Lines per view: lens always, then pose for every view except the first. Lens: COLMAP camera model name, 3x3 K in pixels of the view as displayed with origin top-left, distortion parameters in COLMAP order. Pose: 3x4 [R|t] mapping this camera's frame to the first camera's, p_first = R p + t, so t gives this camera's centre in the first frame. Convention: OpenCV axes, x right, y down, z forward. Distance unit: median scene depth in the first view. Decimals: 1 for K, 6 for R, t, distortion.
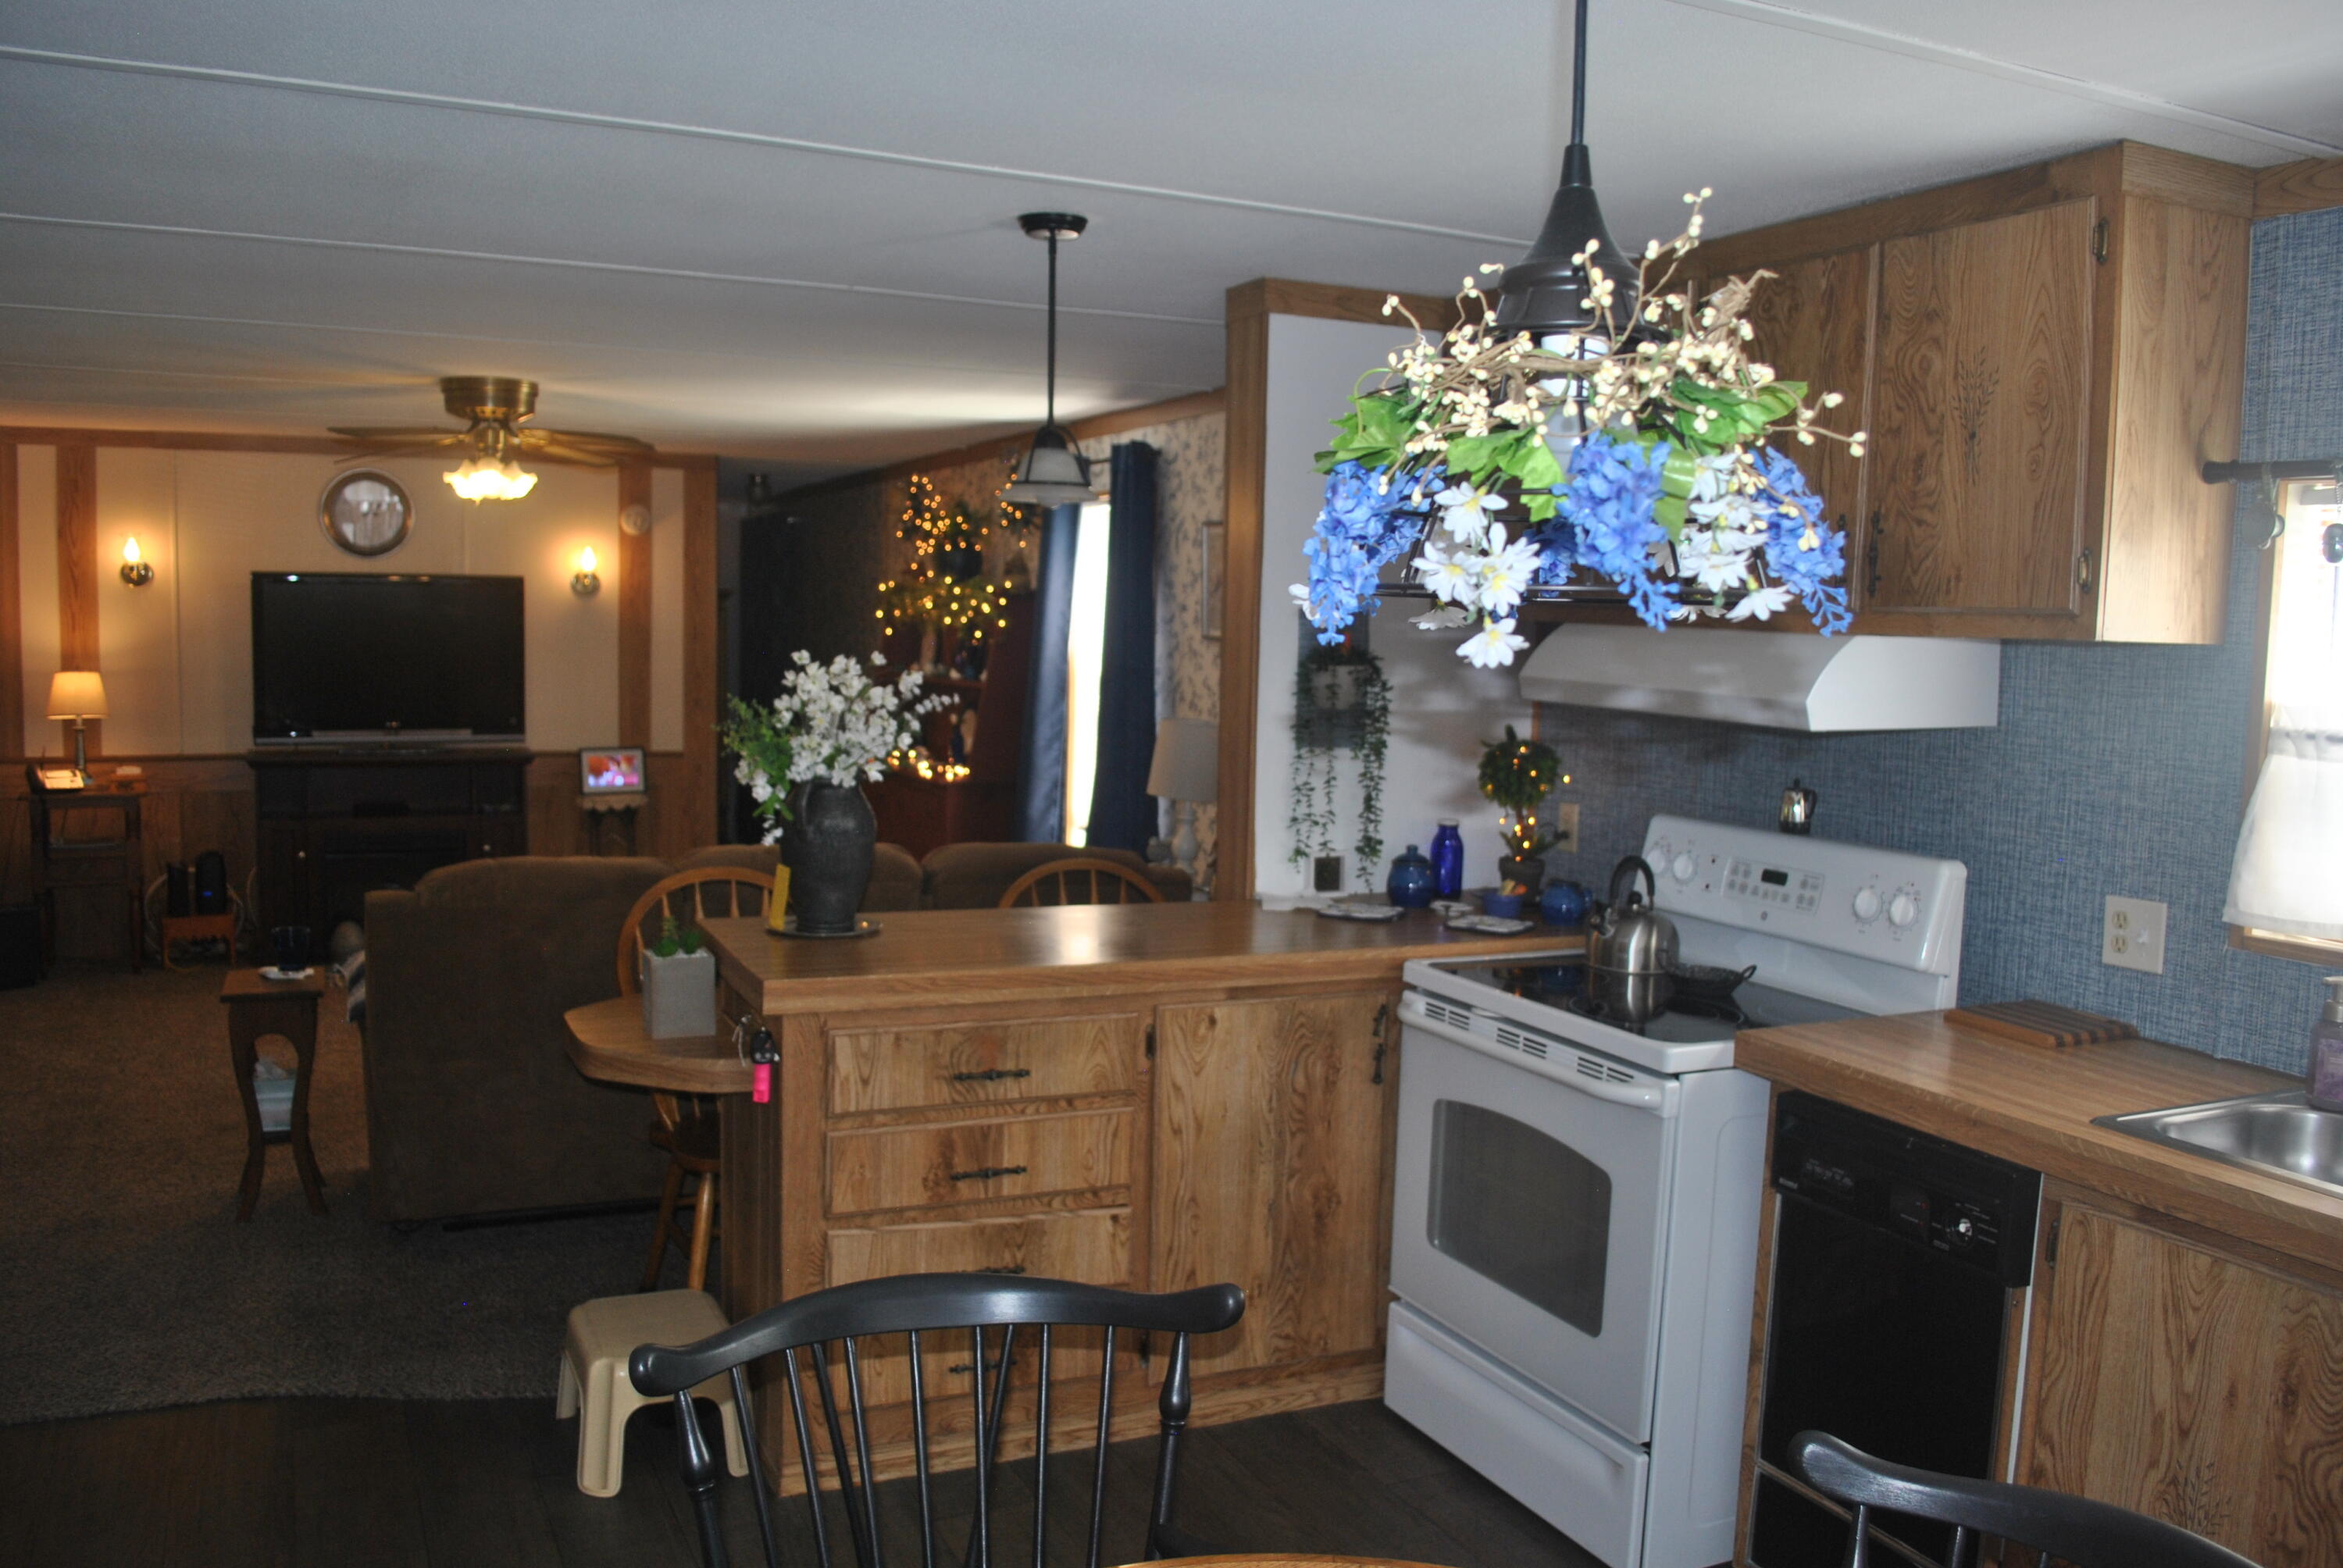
lens RADIAL K [[1873.4, 0, 1179.5], [0, 1873.4, 791.9], [0, 0, 1]] dist [-0.082510, 0.001003]
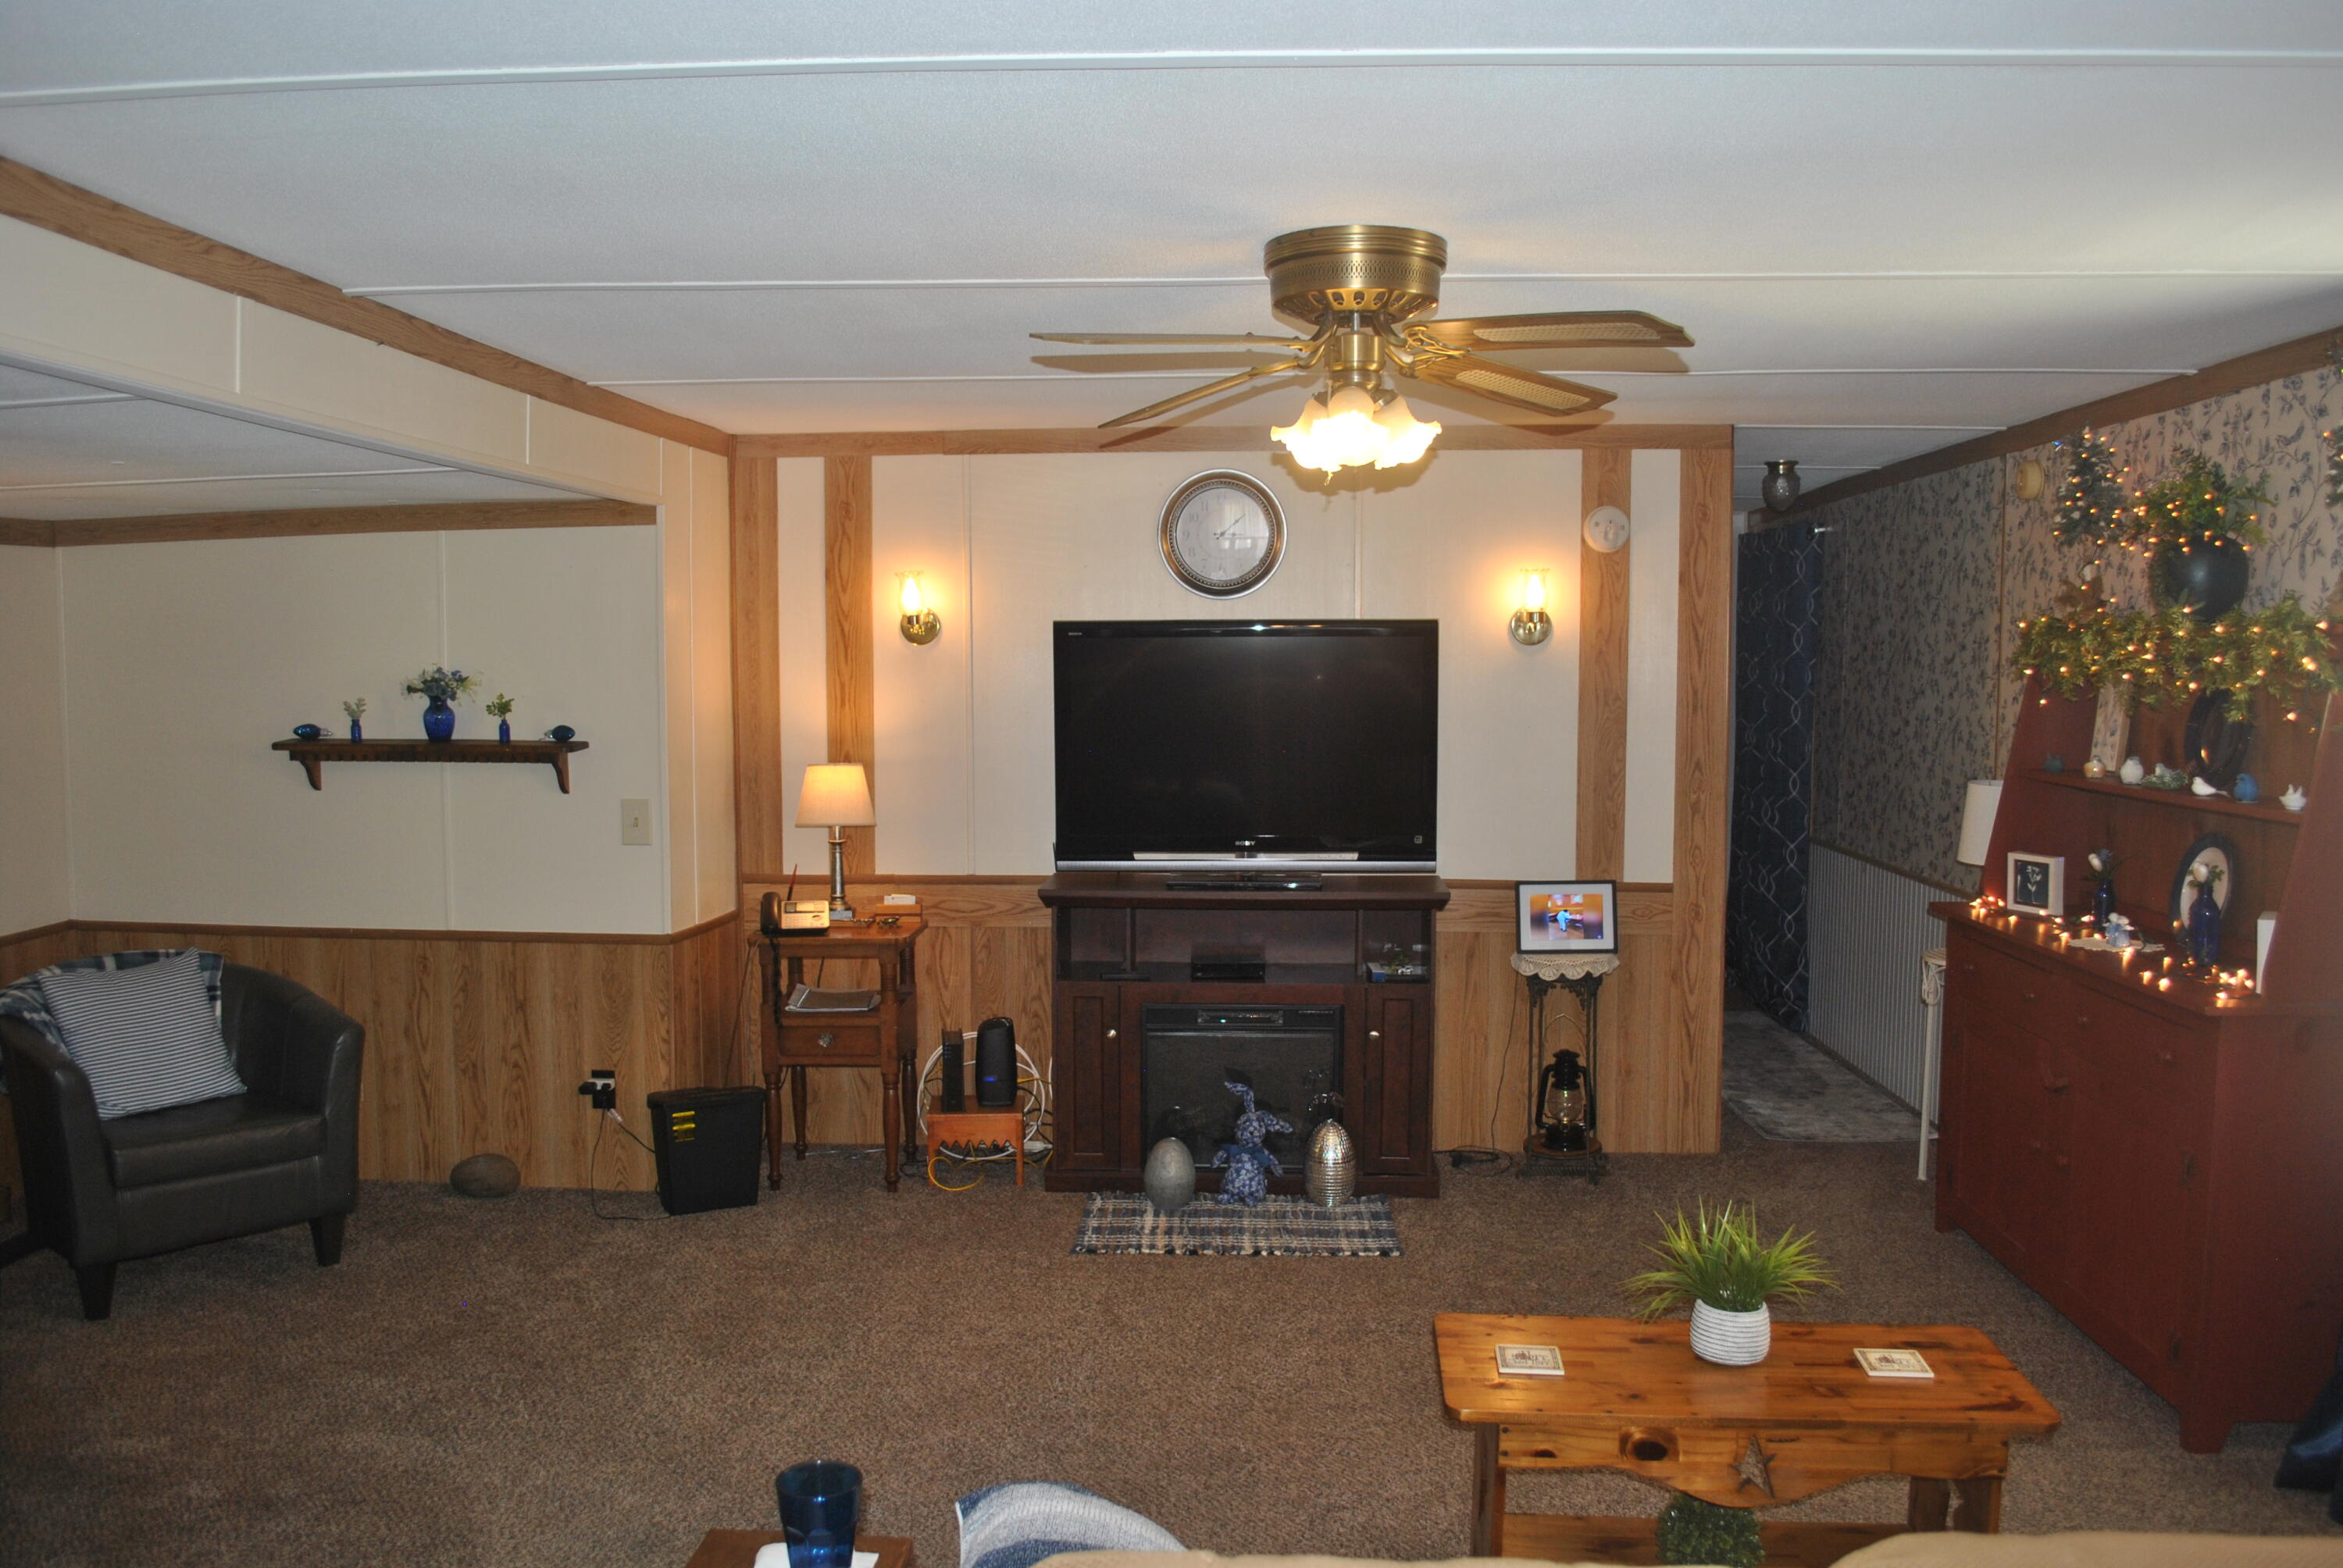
lens RADIAL K [[1873.4, 0, 1179.5], [0, 1873.4, 791.9], [0, 0, 1]] dist [-0.082510, 0.001003]
pose [[0.881566, 0.013076, -0.471880, -0.126399], [-0.023263, 0.999605, -0.015761, -0.044567], [0.471487, 0.024872, 0.881522, 0.390060]]
